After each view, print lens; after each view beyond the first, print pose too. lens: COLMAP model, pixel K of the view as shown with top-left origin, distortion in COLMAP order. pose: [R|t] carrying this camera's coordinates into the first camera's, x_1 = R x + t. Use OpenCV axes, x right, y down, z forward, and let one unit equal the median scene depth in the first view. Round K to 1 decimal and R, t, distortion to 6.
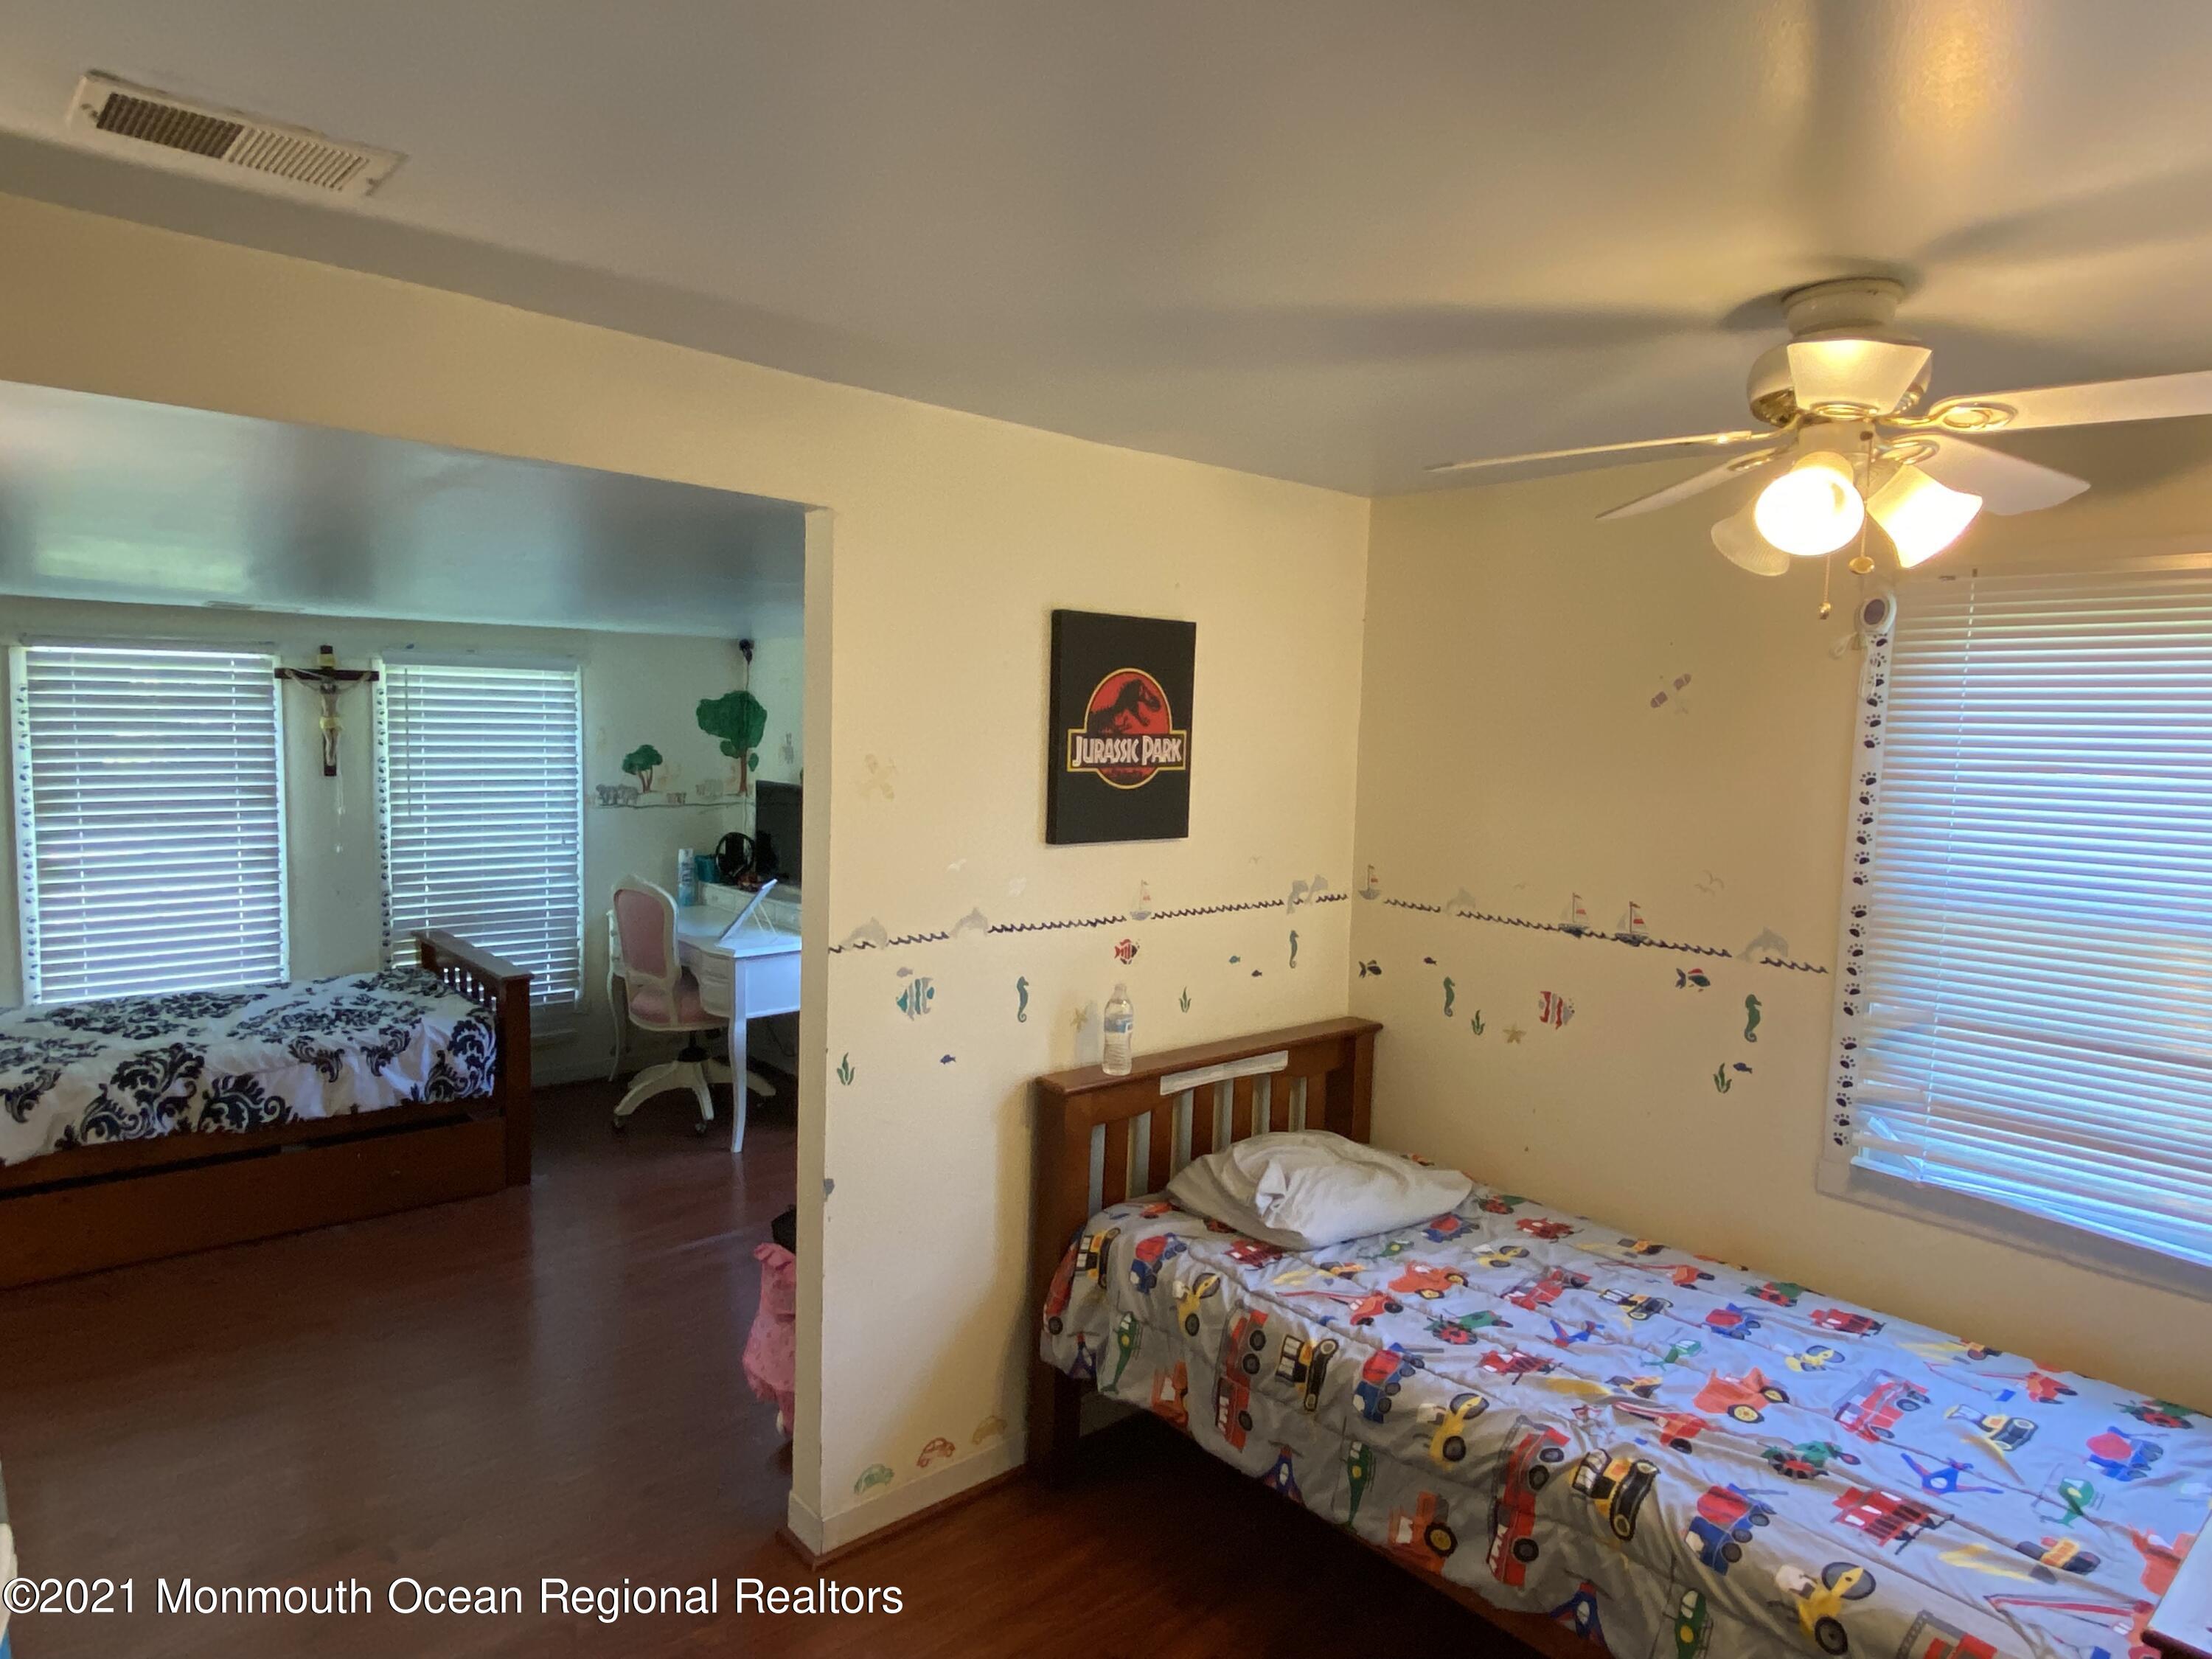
lens RADIAL K [[1405.0, 0, 1184.3], [0, 1405.0, 828.9], [0, 0, 1]] dist [0.022122, -0.039803]
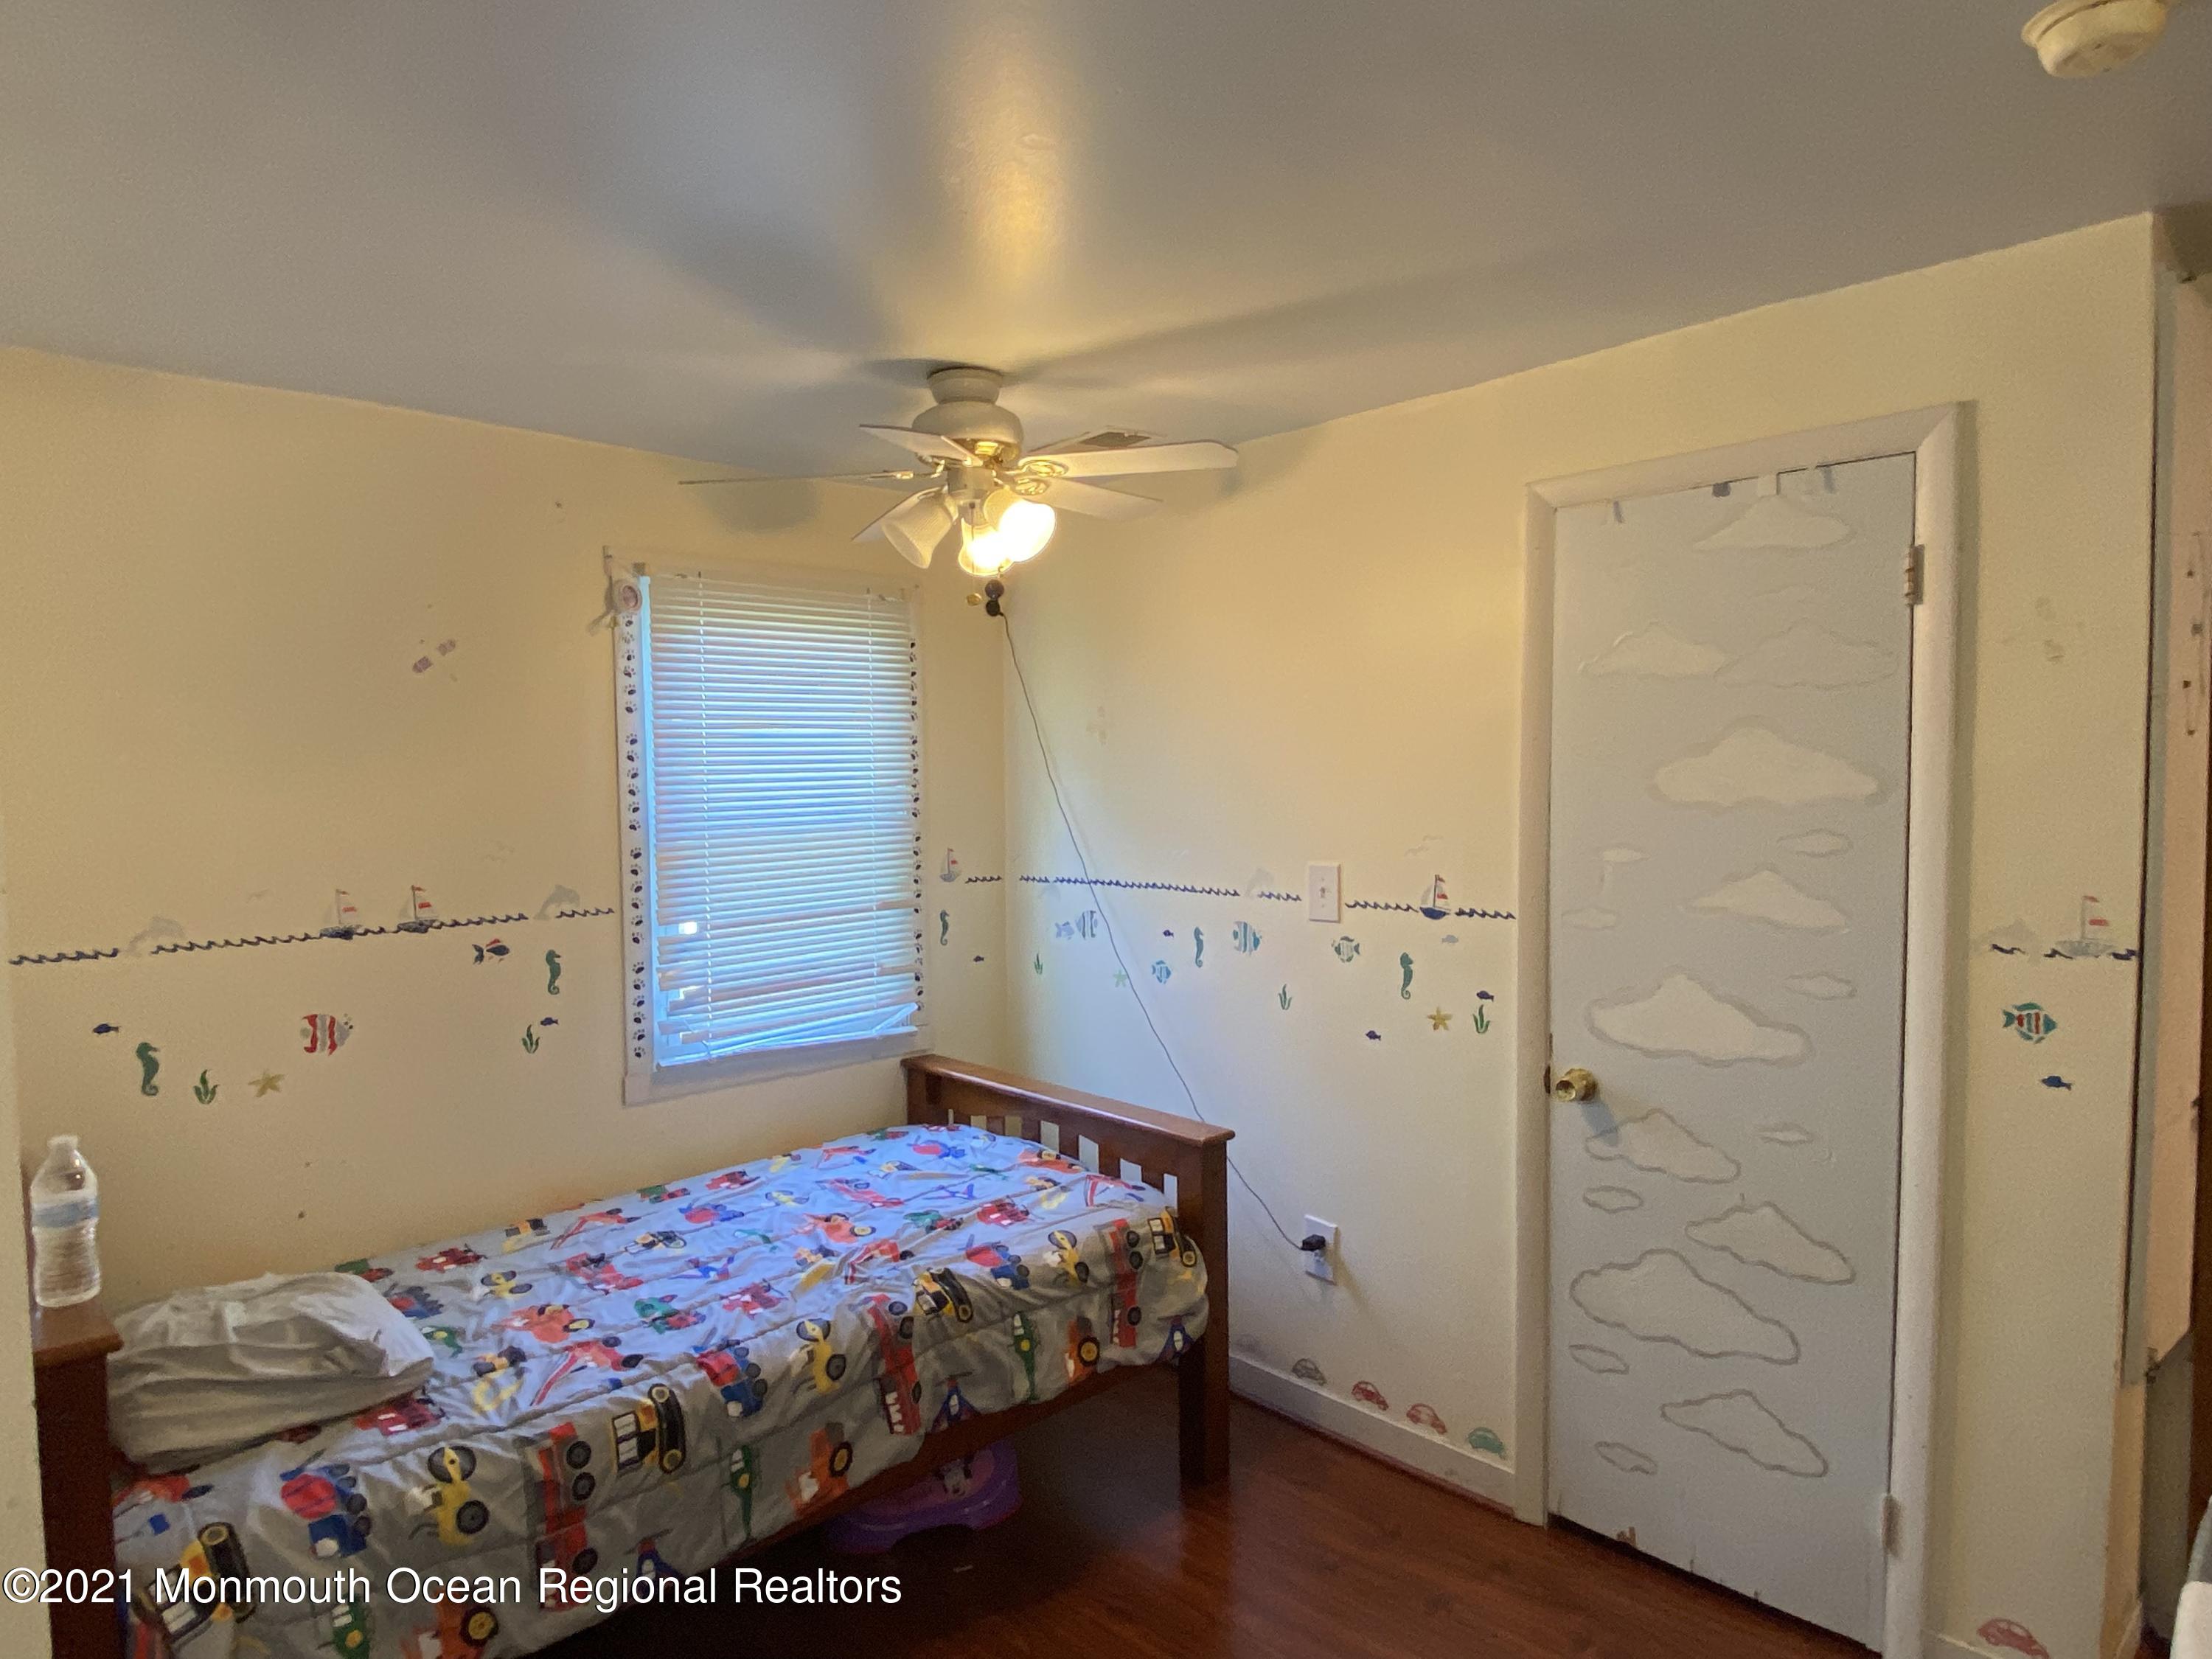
lens RADIAL K [[1319.7, 0, 1099.0], [0, 1319.7, 829.7], [0, 0, 1]] dist [0.072916, -0.074731]
pose [[-0.038037, -0.082048, 0.995902, -0.546568], [0.094415, 0.991870, 0.085322, -0.016052], [-0.994806, 0.097274, -0.029981, 0.564554]]
